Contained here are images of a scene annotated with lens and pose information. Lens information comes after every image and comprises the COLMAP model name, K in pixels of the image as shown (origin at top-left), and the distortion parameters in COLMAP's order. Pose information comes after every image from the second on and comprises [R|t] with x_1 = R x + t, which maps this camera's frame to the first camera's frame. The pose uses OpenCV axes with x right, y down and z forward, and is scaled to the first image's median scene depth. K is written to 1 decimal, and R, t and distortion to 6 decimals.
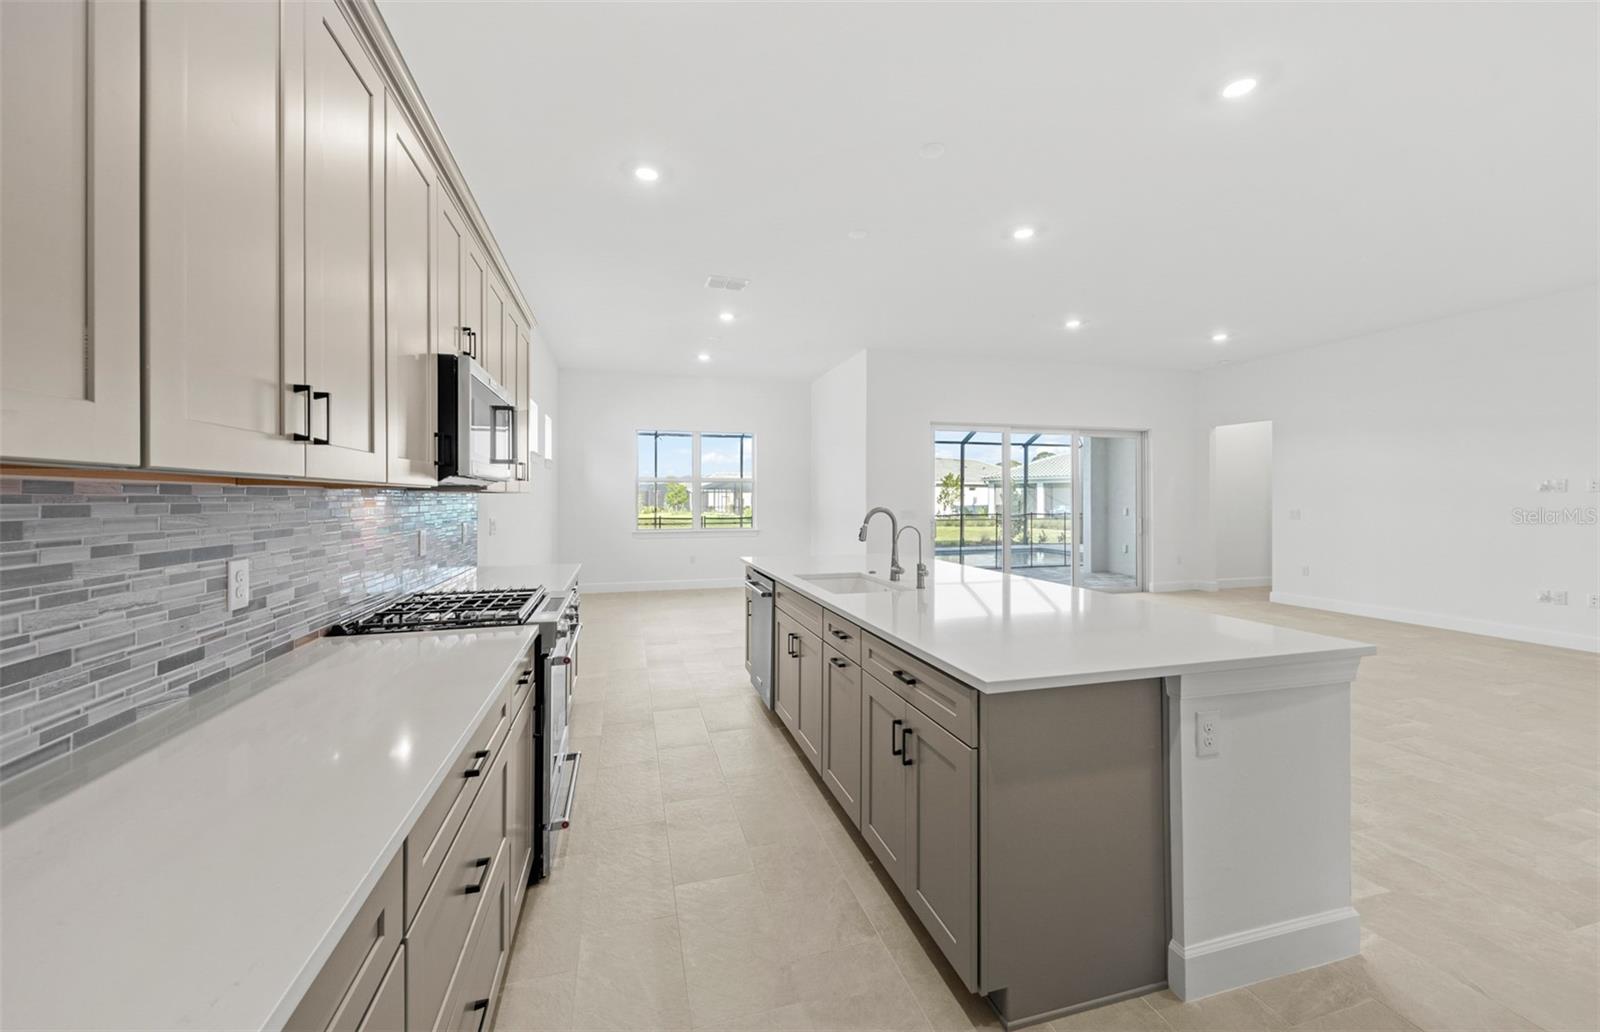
lens RADIAL K [[597.3, 0, 792.2], [0, 597.3, 500.0], [0, 0, 1]] dist [-0.000393, -0.000107]
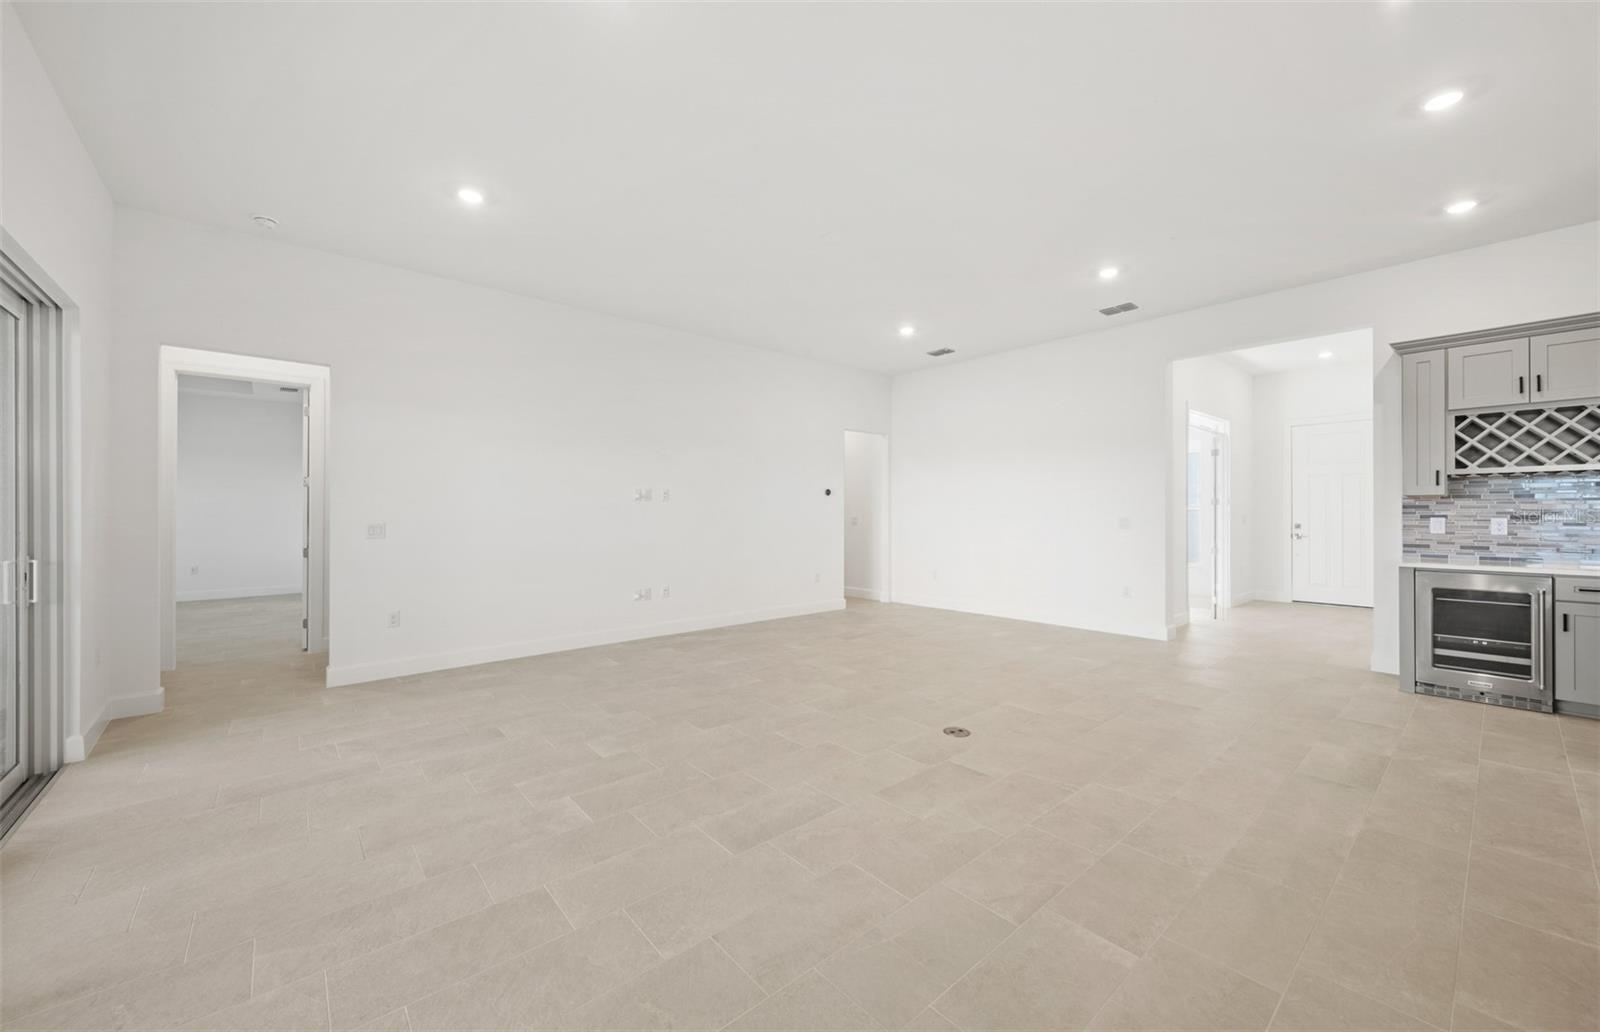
lens RADIAL K [[597.7, 0, 801.5], [0, 597.7, 510.5], [0, 0, 1]] dist [0.019556, -0.007145]
pose [[-0.421164, 0.006666, 0.906960, 0.367978], [0.004508, 0.999976, -0.005256, 0.033973], [-0.906973, 0.001875, -0.421184, 3.524968]]
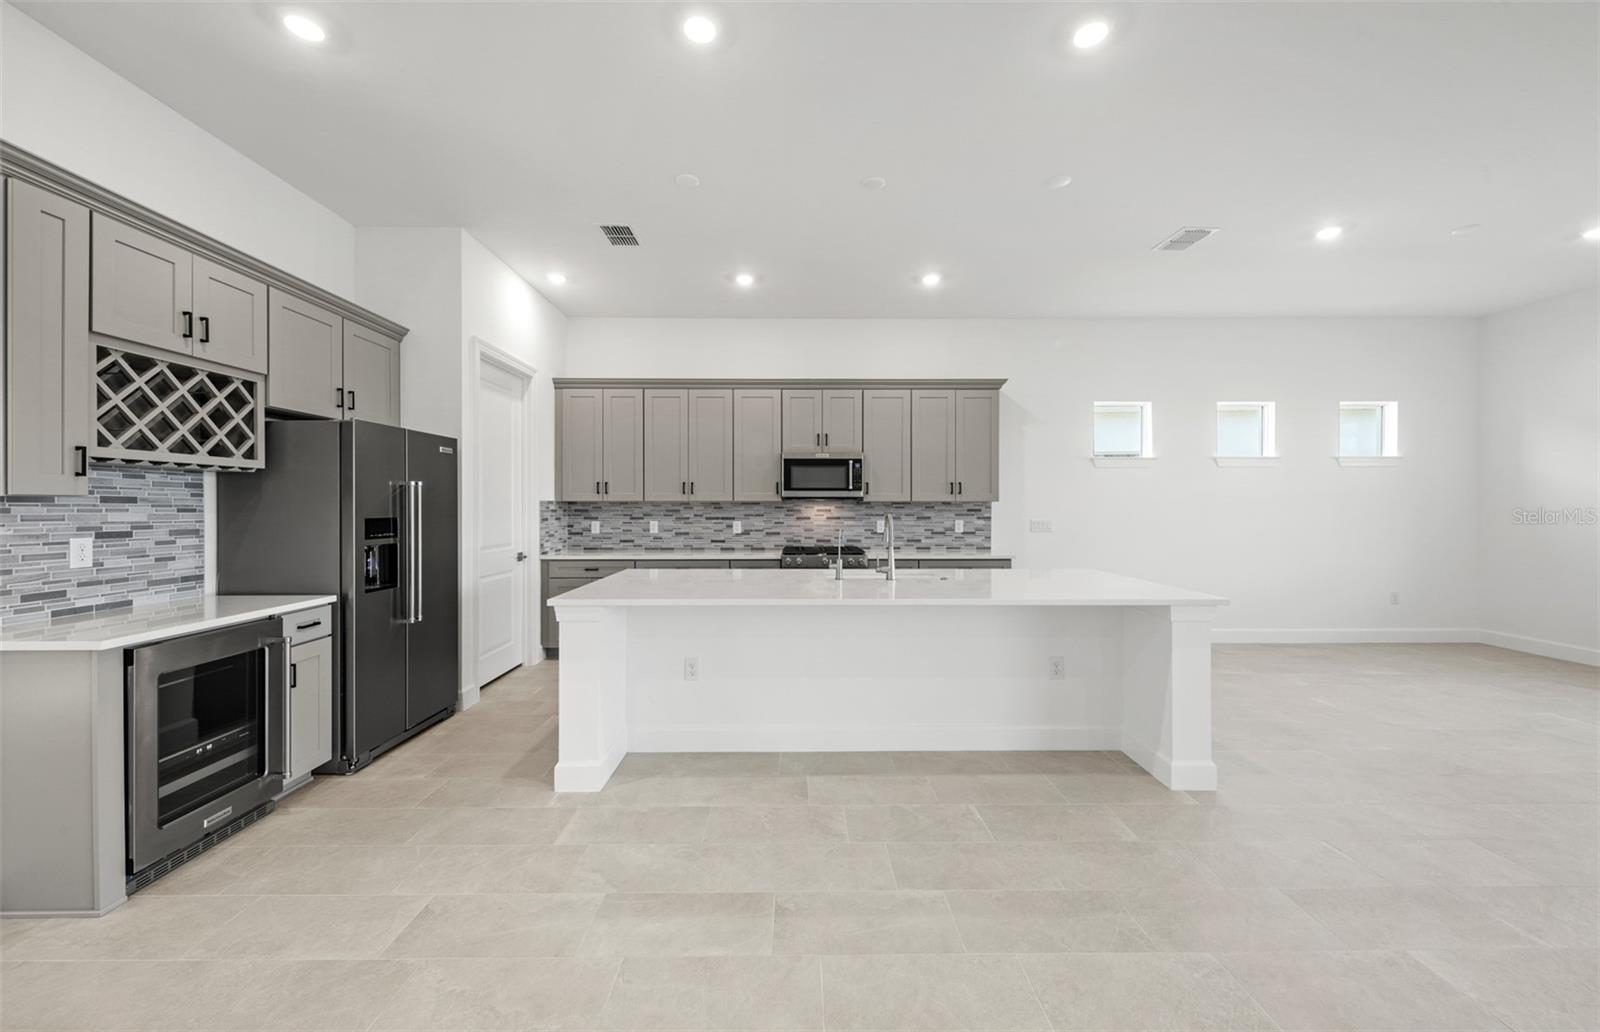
lens RADIAL K [[597.7, 0, 801.5], [0, 597.7, 510.5], [0, 0, 1]] dist [0.019556, -0.007145]
pose [[-0.262170, 0.011427, -0.964954, 2.216338], [-0.000273, 0.999929, 0.011915, -0.012726], [0.965022, 0.003388, -0.262148, 1.958995]]
